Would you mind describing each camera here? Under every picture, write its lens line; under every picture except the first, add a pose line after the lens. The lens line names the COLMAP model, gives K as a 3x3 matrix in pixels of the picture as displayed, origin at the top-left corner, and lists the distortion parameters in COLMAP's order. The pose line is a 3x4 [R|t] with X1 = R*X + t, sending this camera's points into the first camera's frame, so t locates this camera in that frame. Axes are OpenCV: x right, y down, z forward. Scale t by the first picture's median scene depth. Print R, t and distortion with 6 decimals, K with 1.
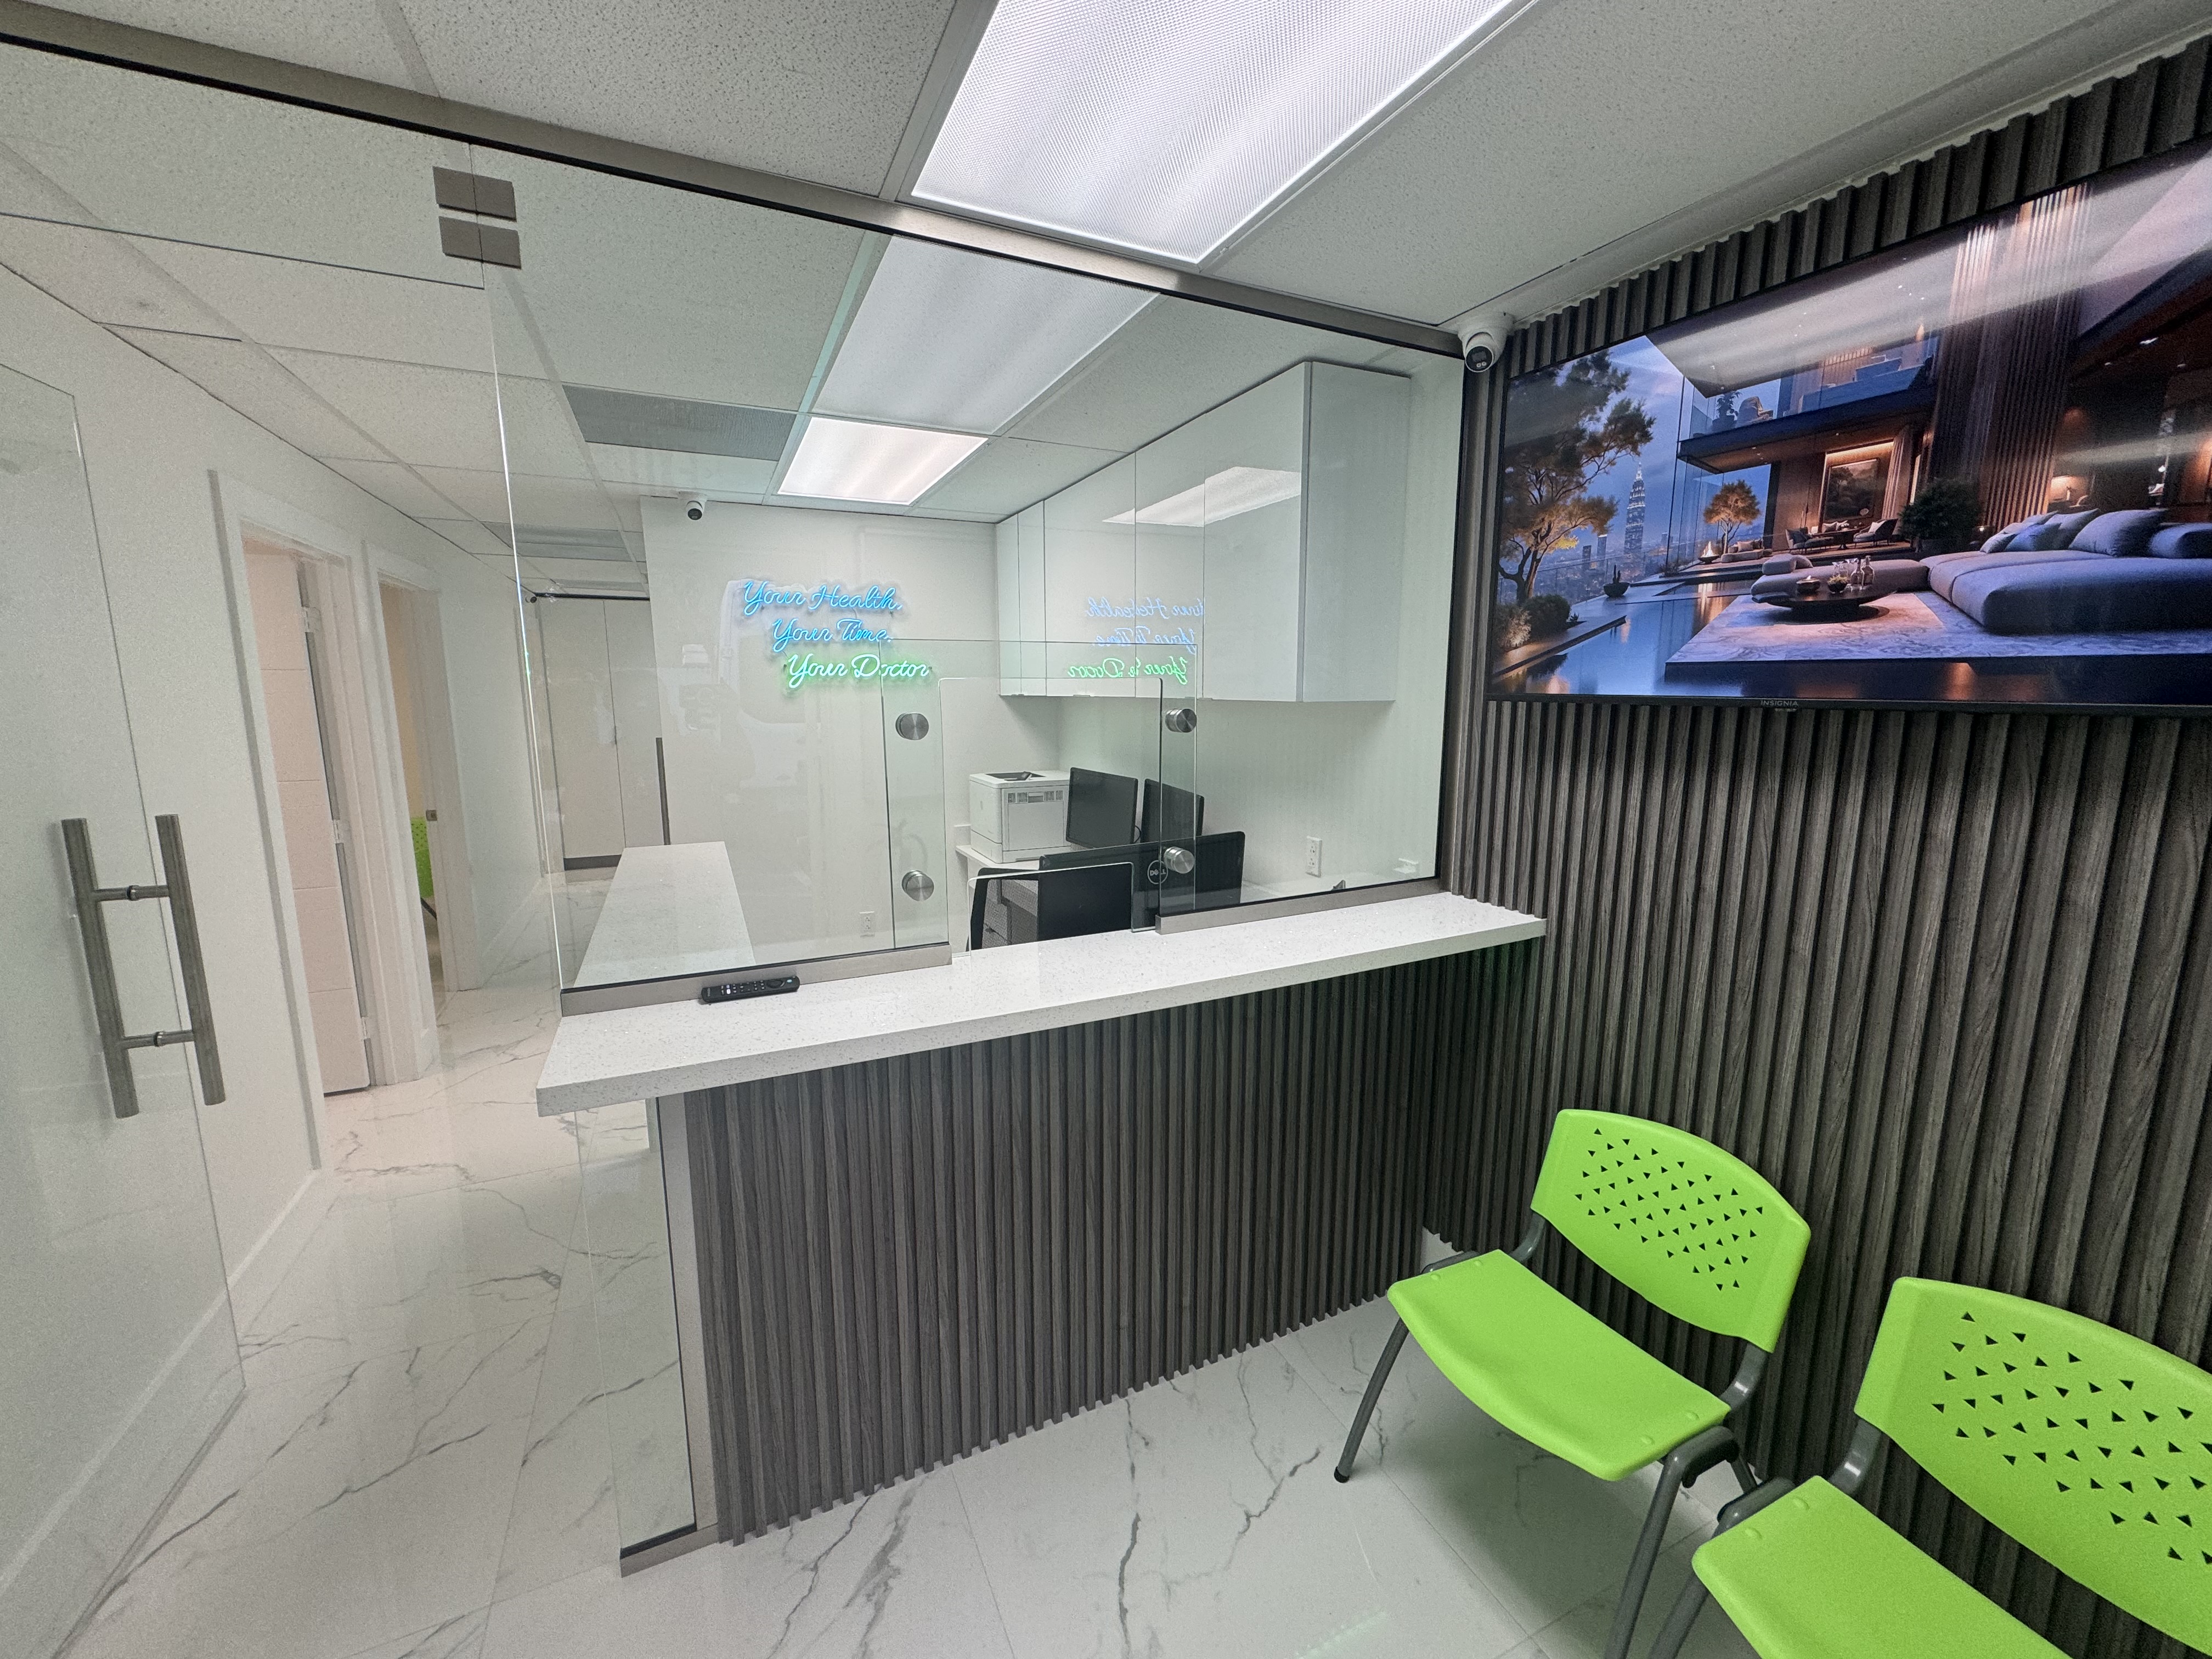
lens RADIAL K [[879.5, 0, 1102.3], [0, 879.5, 830.6], [0, 0, 1]] dist [0.001364, 0.000605]
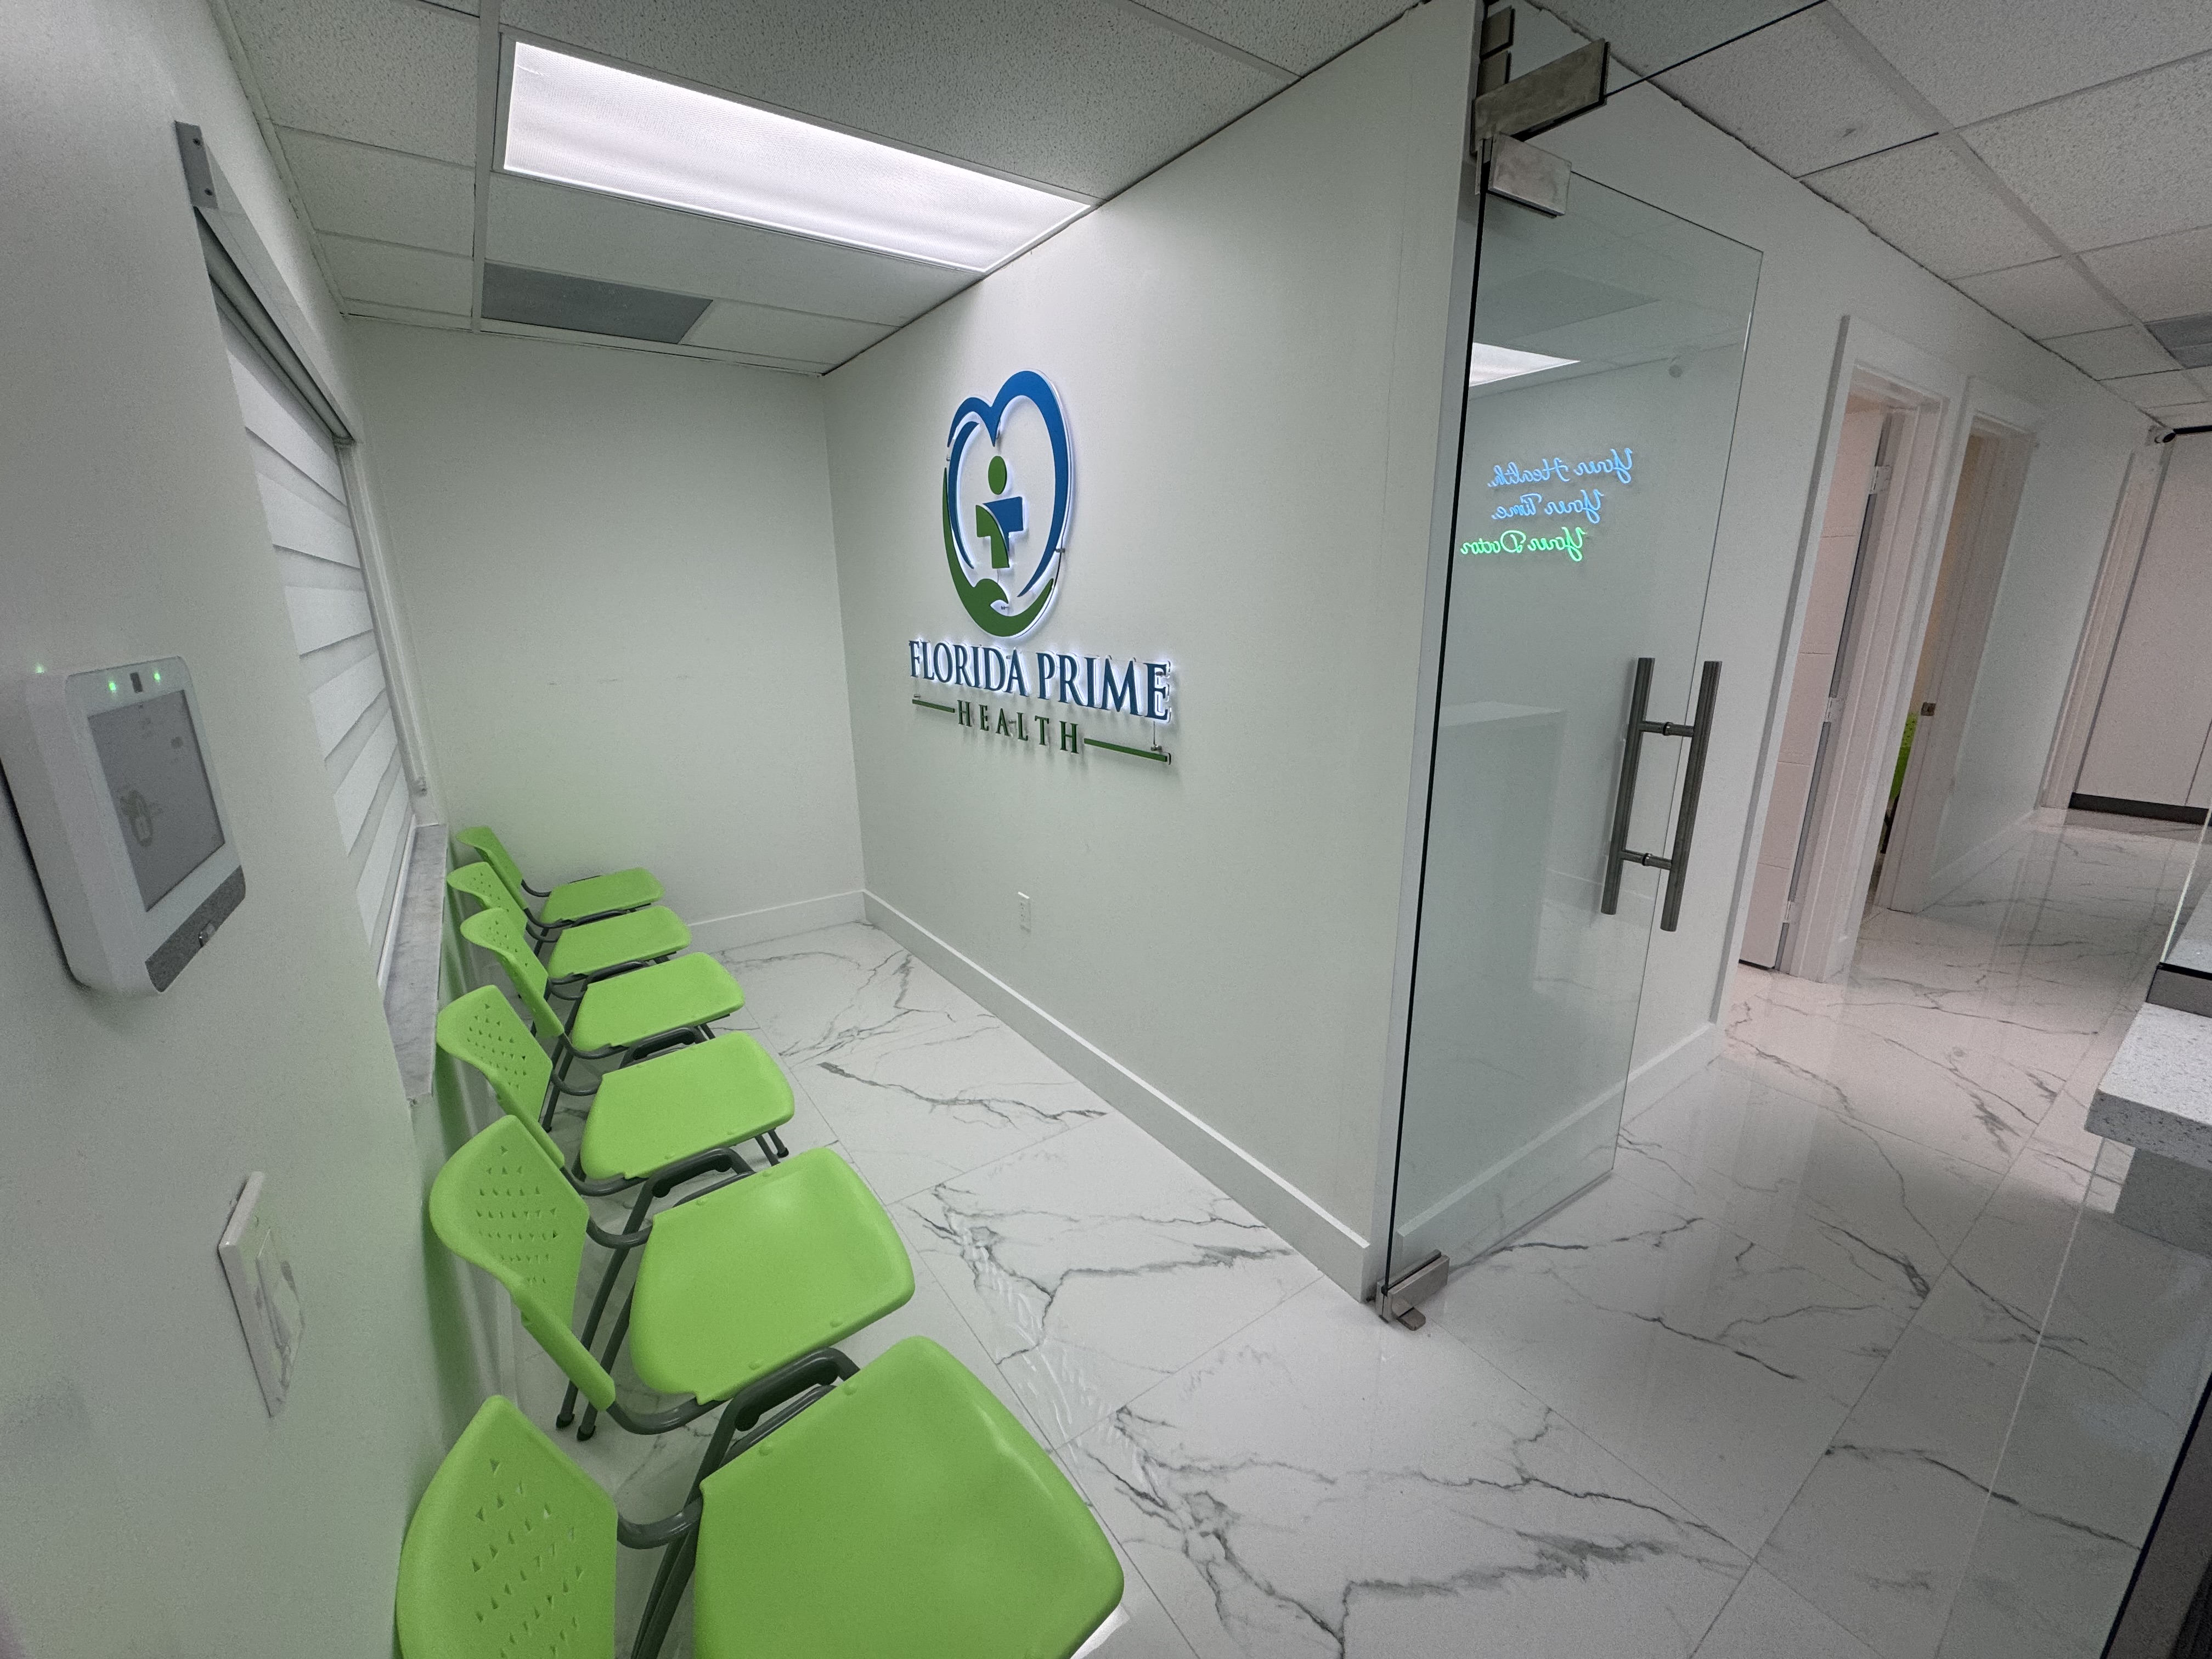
lens RADIAL K [[879.5, 0, 1104.4], [0, 879.5, 826.1], [0, 0, 1]] dist [0.001364, 0.000605]
pose [[0.182298, 0.251721, -0.950476, -0.108206], [-0.145239, 0.962963, 0.227172, 0.032078], [0.972457, 0.096633, 0.212106, 0.063157]]
